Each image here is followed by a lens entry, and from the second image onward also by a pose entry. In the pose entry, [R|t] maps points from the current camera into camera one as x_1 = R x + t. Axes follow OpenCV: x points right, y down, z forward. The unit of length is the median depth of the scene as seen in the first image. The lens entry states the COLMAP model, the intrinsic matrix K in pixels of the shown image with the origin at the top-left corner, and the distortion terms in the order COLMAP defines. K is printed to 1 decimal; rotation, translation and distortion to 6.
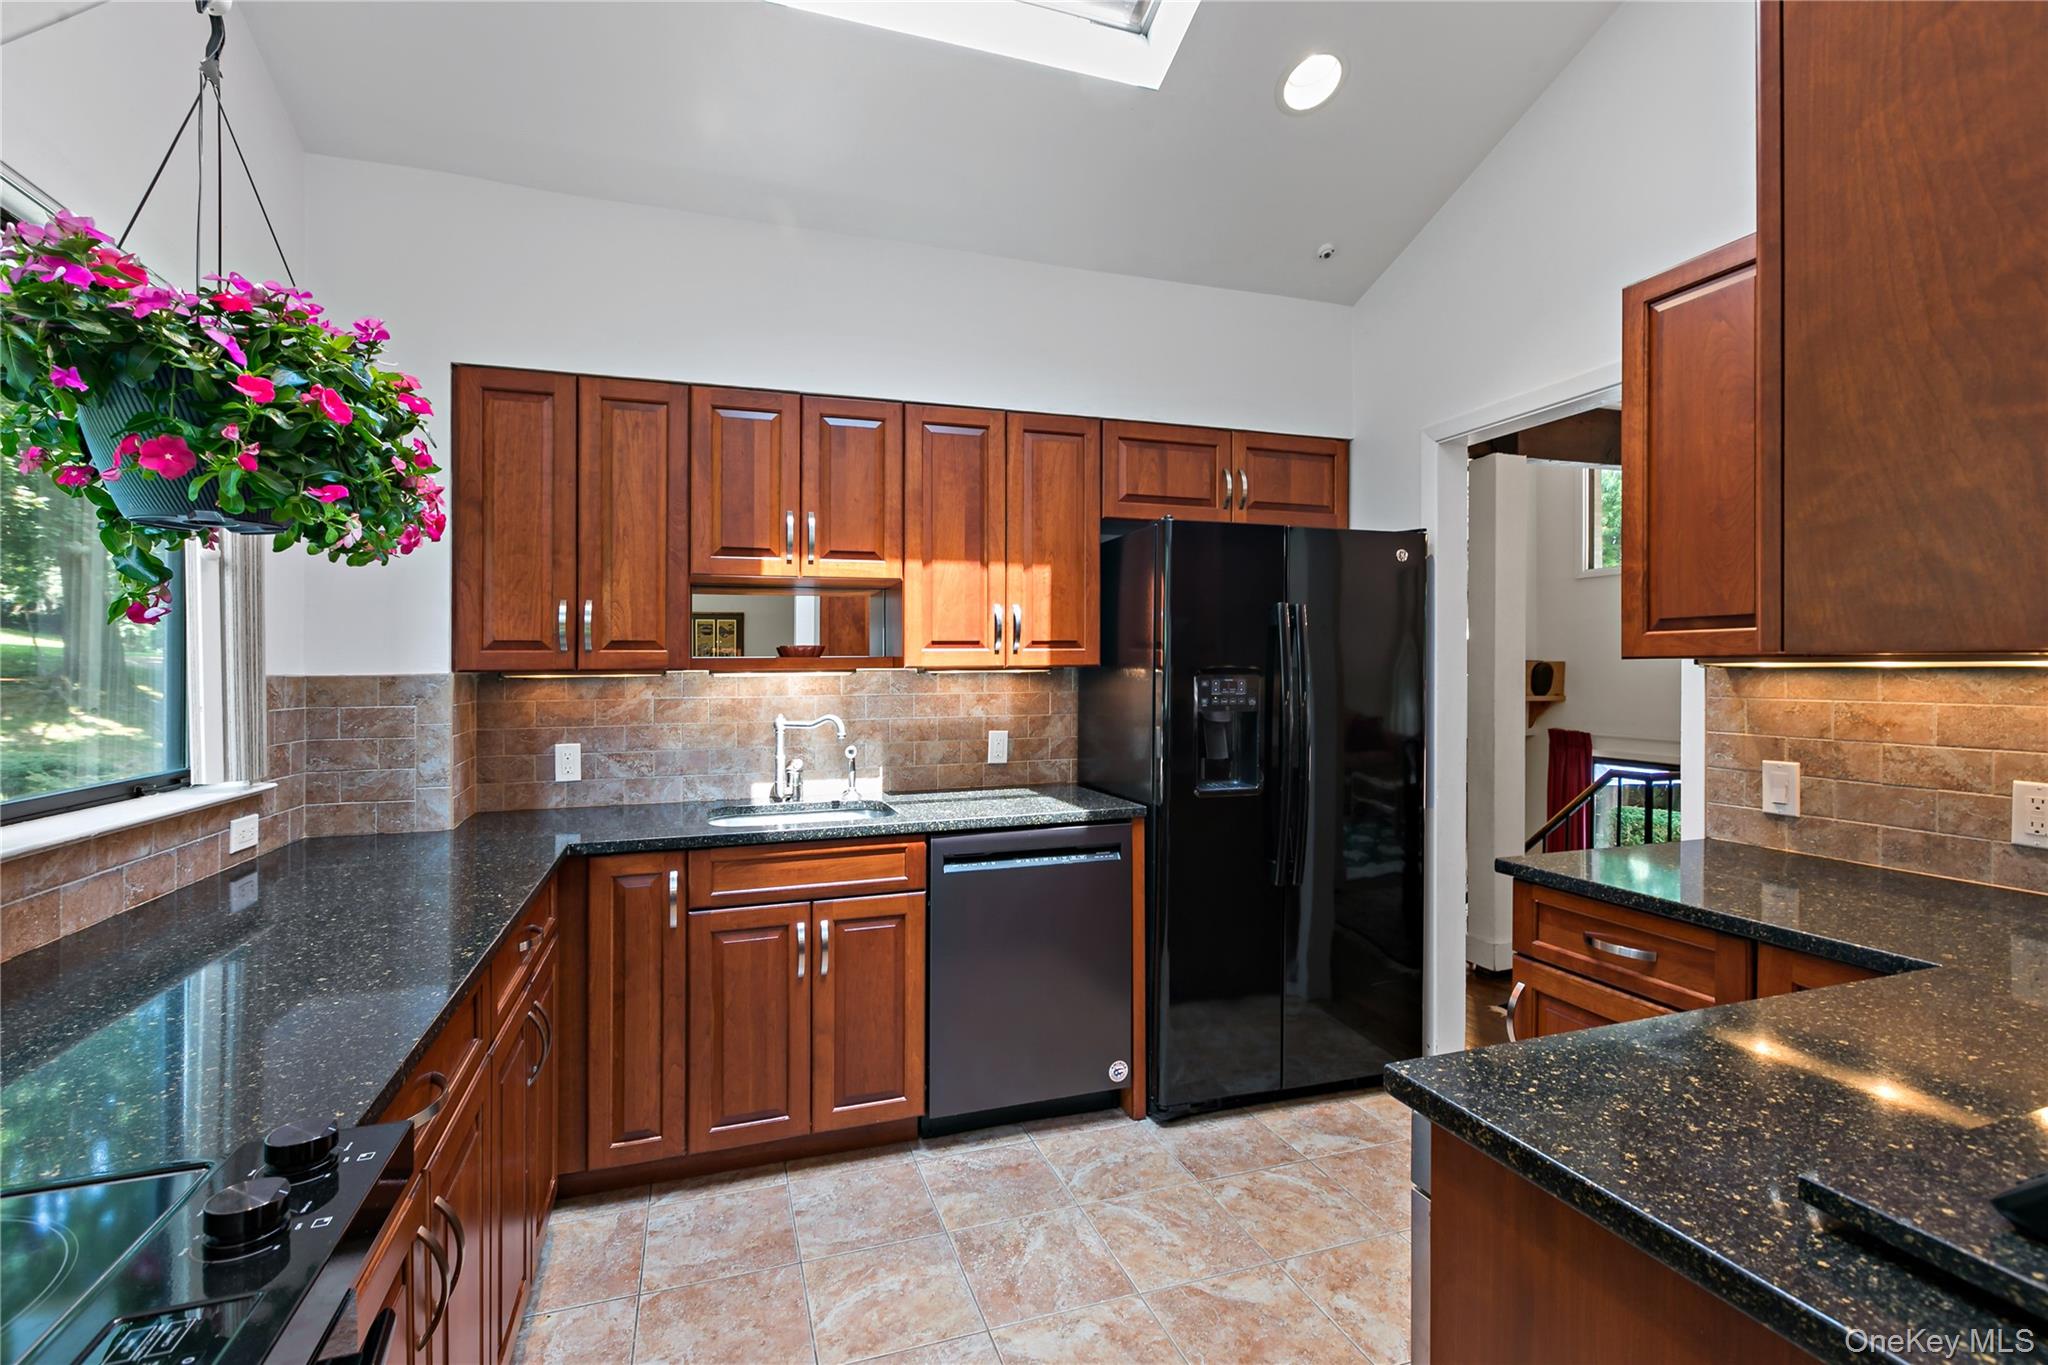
lens RADIAL K [[924.0, 0, 1020.6], [0, 924.0, 681.1], [0, 0, 1]] dist [0.003345, -0.002636]
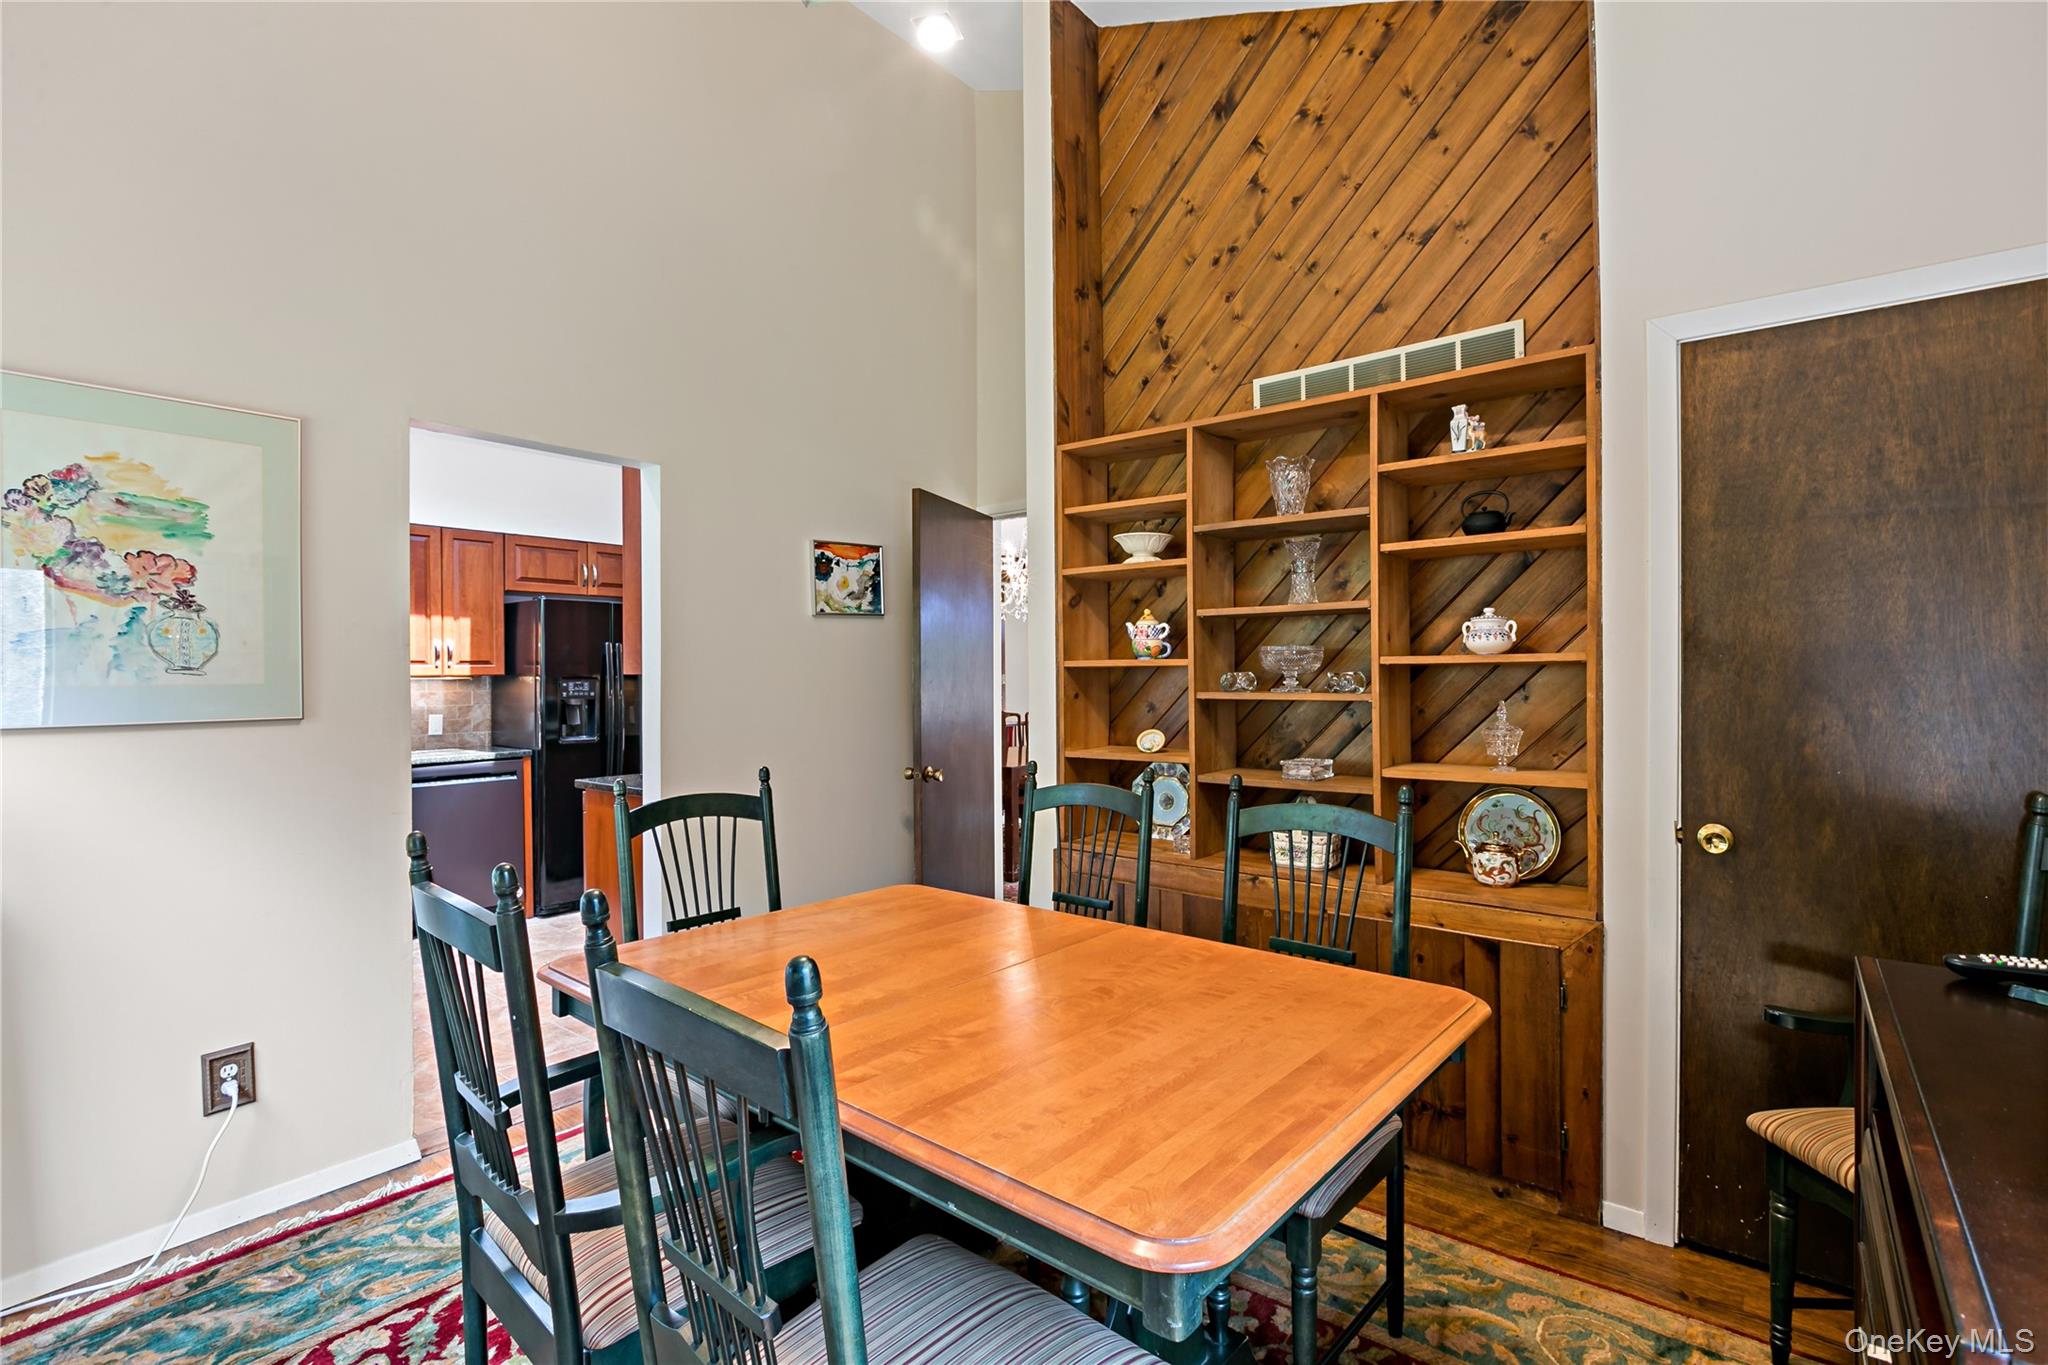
lens RADIAL K [[992.8, 0, 1028.5], [0, 992.8, 687.7], [0, 0, 1]] dist [-0.002876, -0.001206]
pose [[0.855107, -0.008454, 0.518383, -0.039586], [0.007544, 0.999964, 0.003863, 0.008096], [-0.518397, 0.000608, 0.855140, -1.126097]]
